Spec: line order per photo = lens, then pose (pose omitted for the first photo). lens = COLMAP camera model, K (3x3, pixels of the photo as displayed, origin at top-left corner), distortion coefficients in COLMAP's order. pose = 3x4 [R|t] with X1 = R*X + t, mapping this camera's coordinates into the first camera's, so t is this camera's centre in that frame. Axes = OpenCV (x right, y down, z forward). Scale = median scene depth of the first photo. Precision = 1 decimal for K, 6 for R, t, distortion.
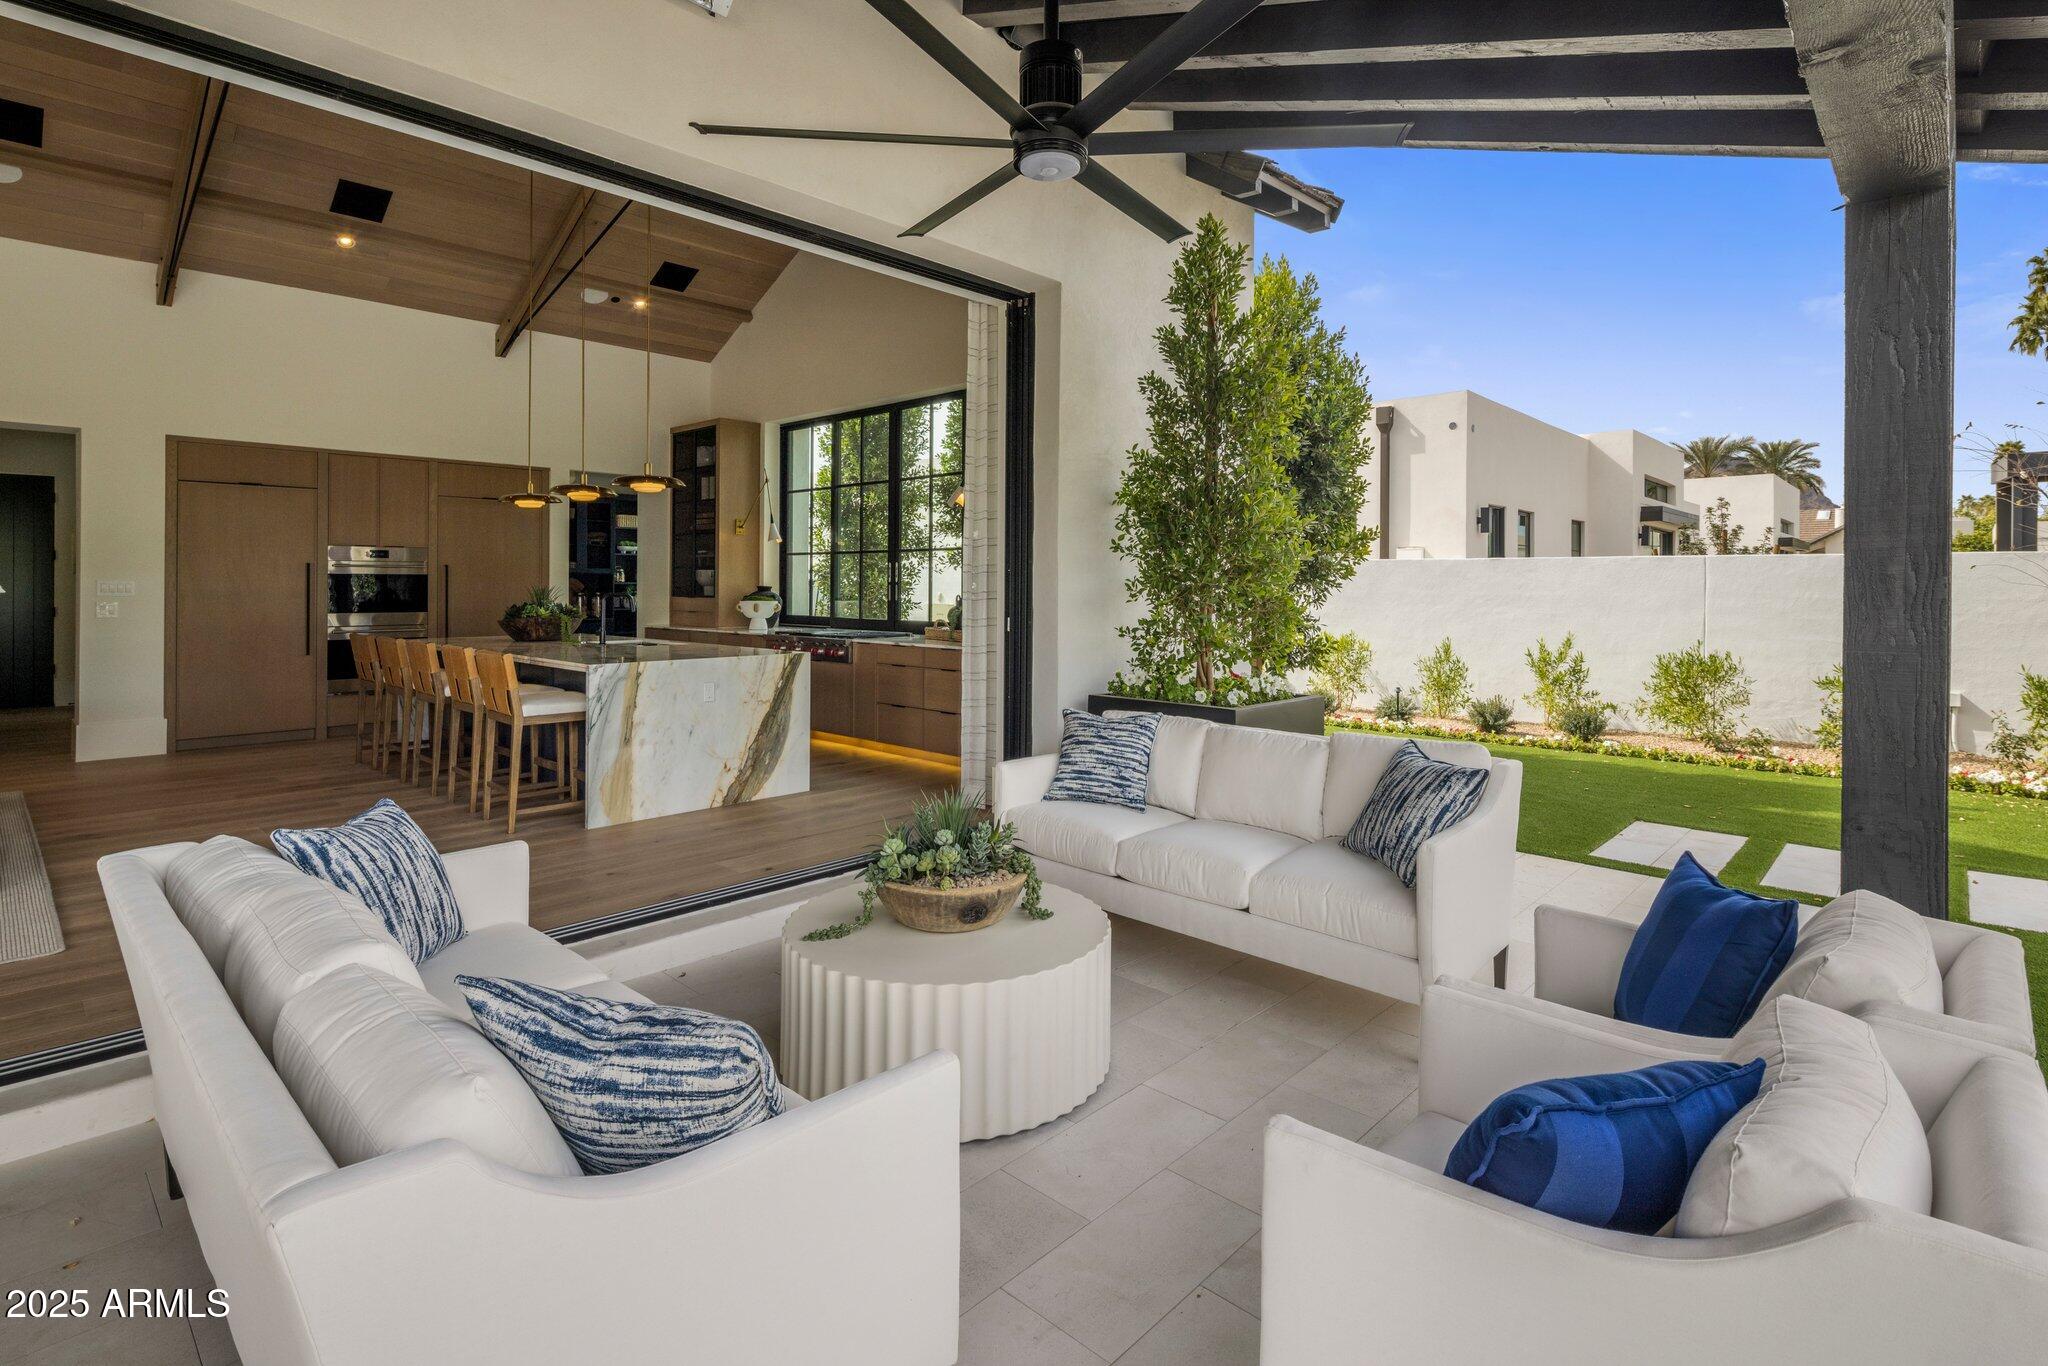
lens RADIAL K [[994.4, 0, 1022.2], [0, 994.4, 584.0], [0, 0, 1]] dist [0.002279, 0.000838]
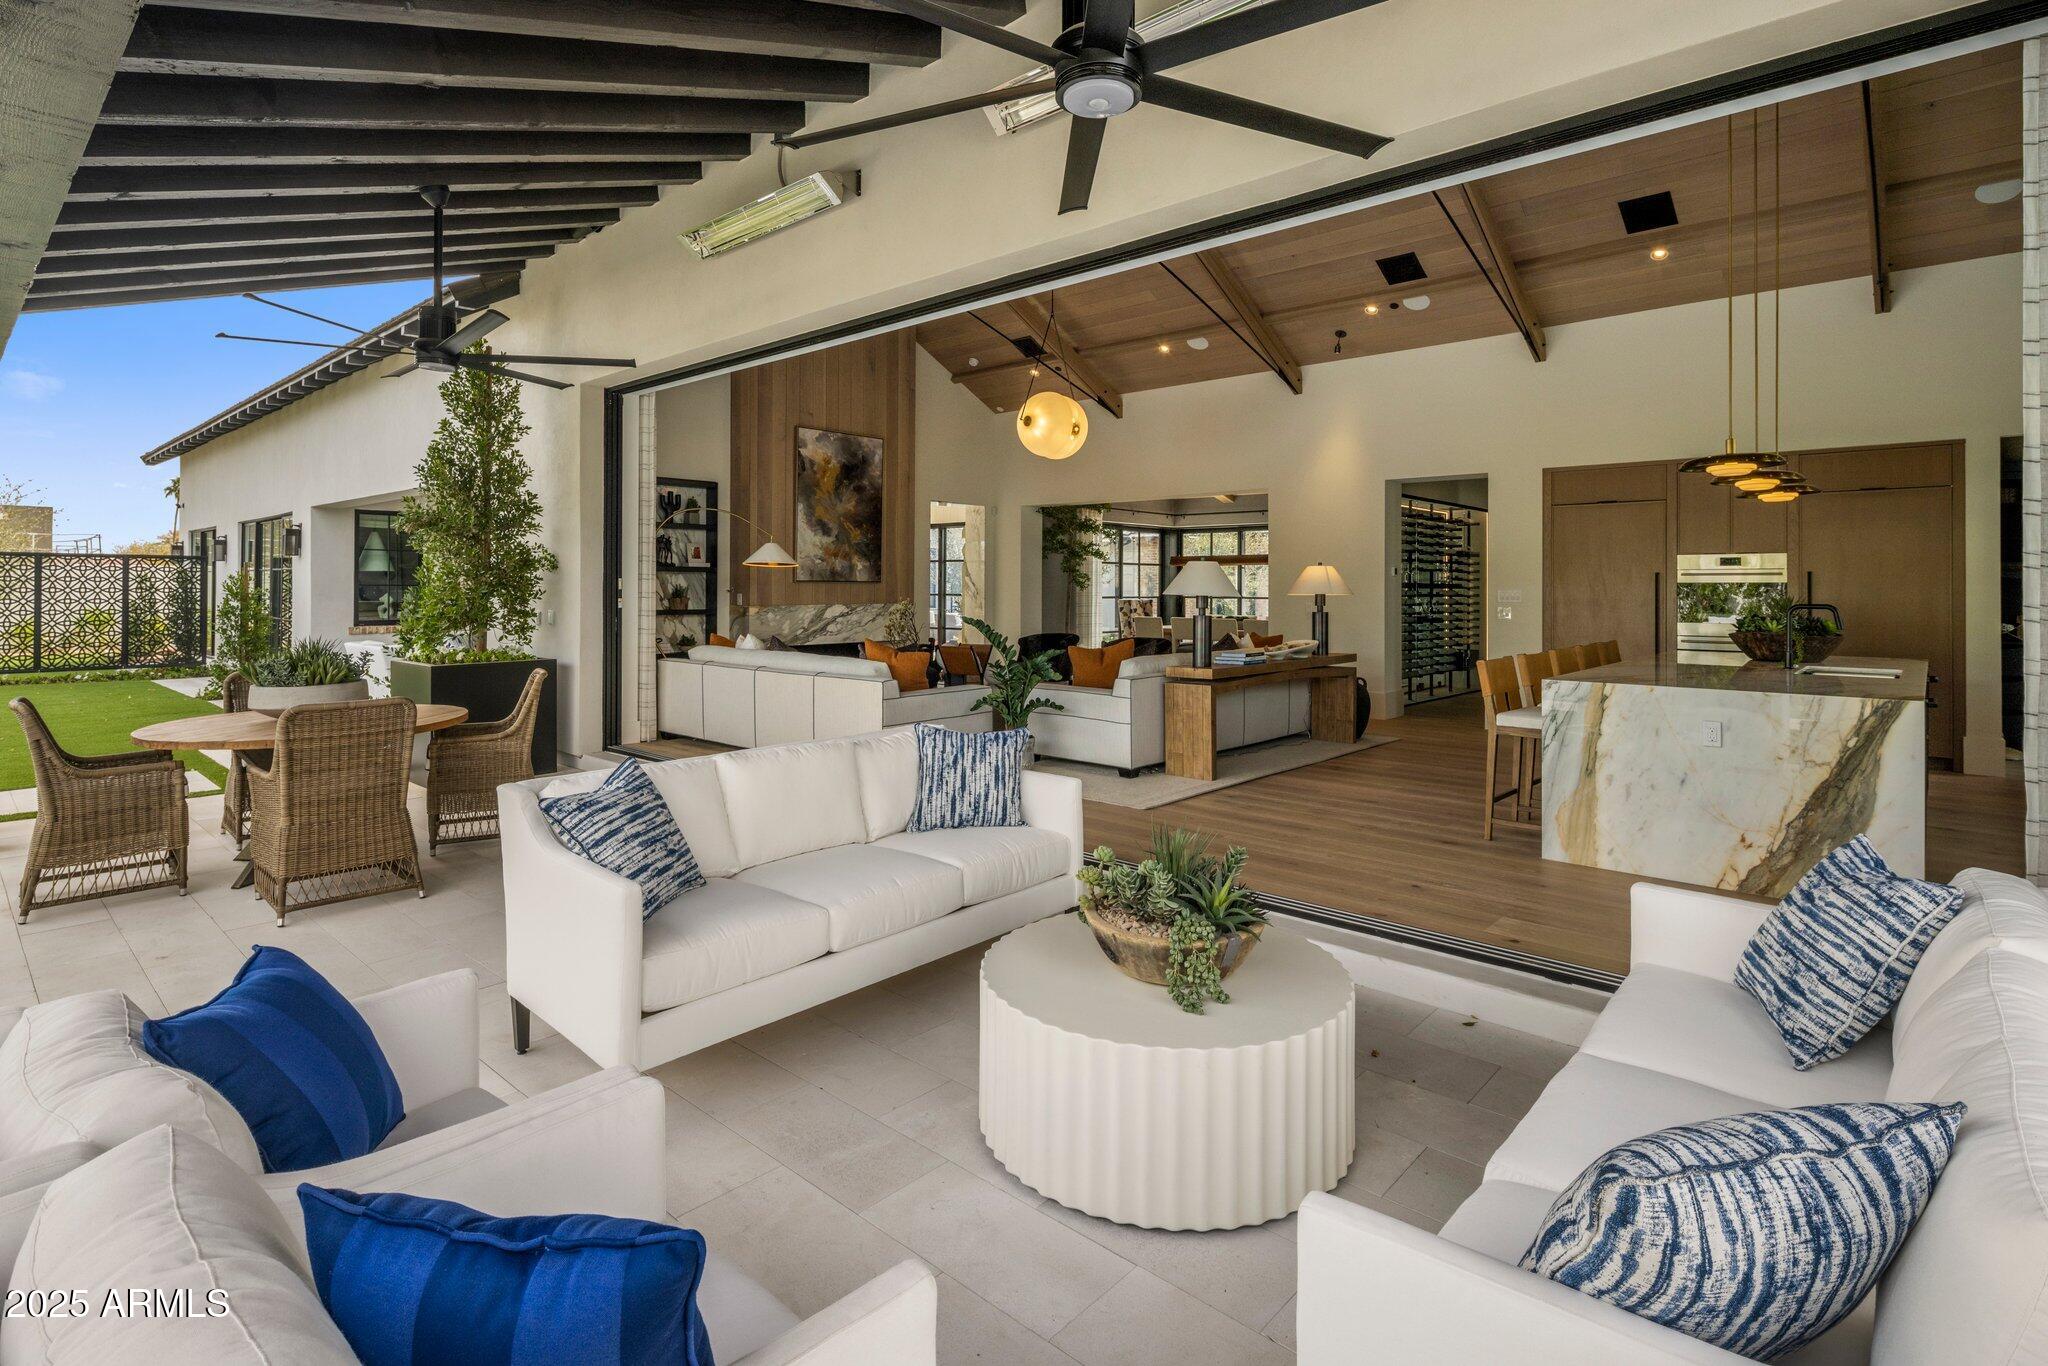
lens RADIAL K [[996.1, 0, 1016.5], [0, 996.1, 589.9], [0, 0, 1]] dist [0.001455, 0.000174]
pose [[0.021408, -0.002373, -0.999768, 0.412668], [-0.002988, 0.999993, -0.002438, 0.001590], [0.999766, 0.003039, 0.021401, 0.426678]]
